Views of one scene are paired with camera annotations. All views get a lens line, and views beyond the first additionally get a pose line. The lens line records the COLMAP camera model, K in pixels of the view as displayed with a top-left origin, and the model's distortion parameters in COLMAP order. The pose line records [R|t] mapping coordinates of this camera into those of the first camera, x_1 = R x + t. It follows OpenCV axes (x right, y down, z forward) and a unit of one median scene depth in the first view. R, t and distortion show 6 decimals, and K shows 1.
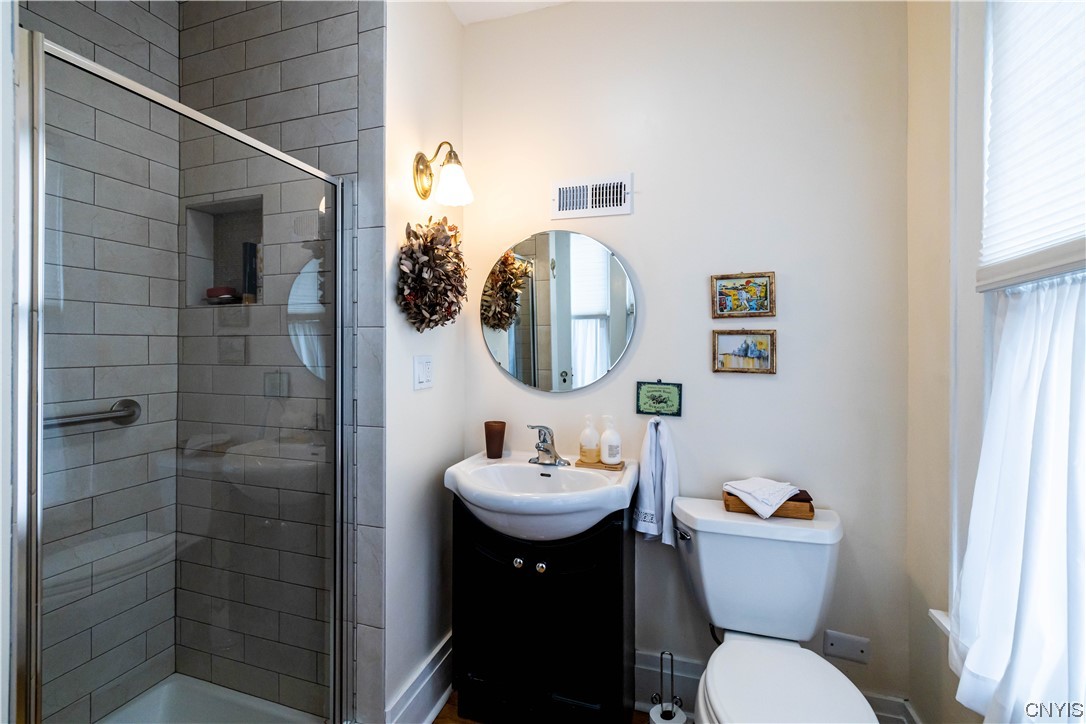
lens RADIAL K [[459.4, 0, 542.4], [0, 459.4, 346.7], [0, 0, 1]] dist [-0.003572, 0.000377]
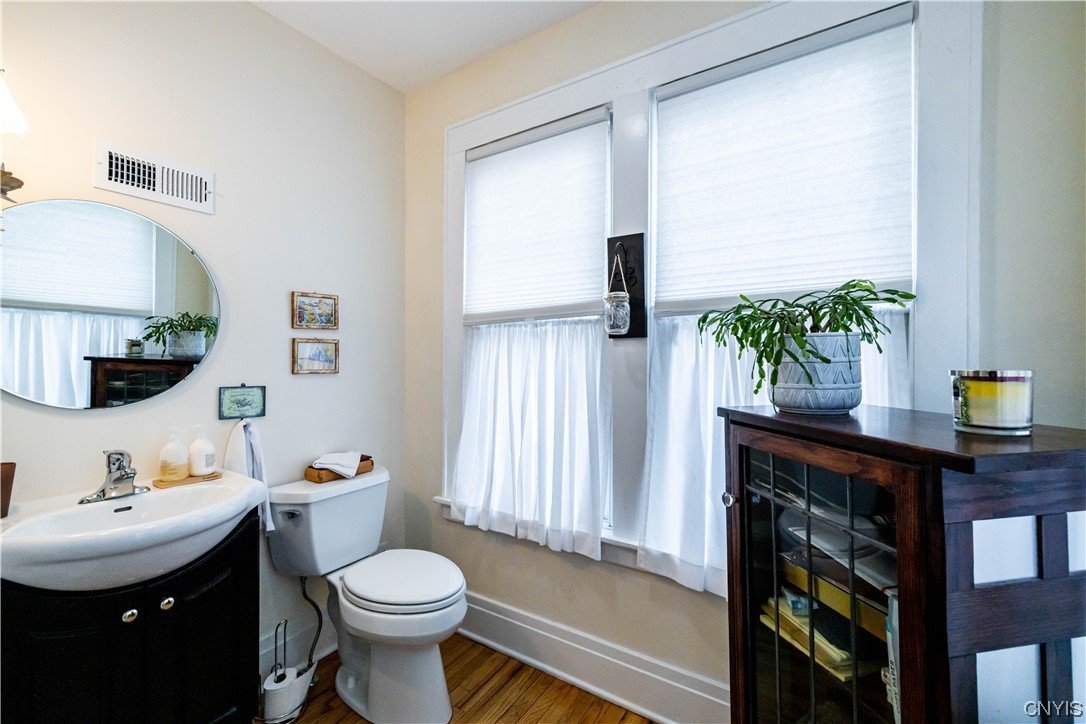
lens RADIAL K [[459.4, 0, 545.3], [0, 459.4, 356.5], [0, 0, 1]] dist [-0.003572, 0.000377]
pose [[0.269610, -0.001531, 0.962968, -0.589856], [-0.002532, 0.999994, 0.002299, 0.006704], [-0.962966, -0.003058, 0.269605, 0.066958]]
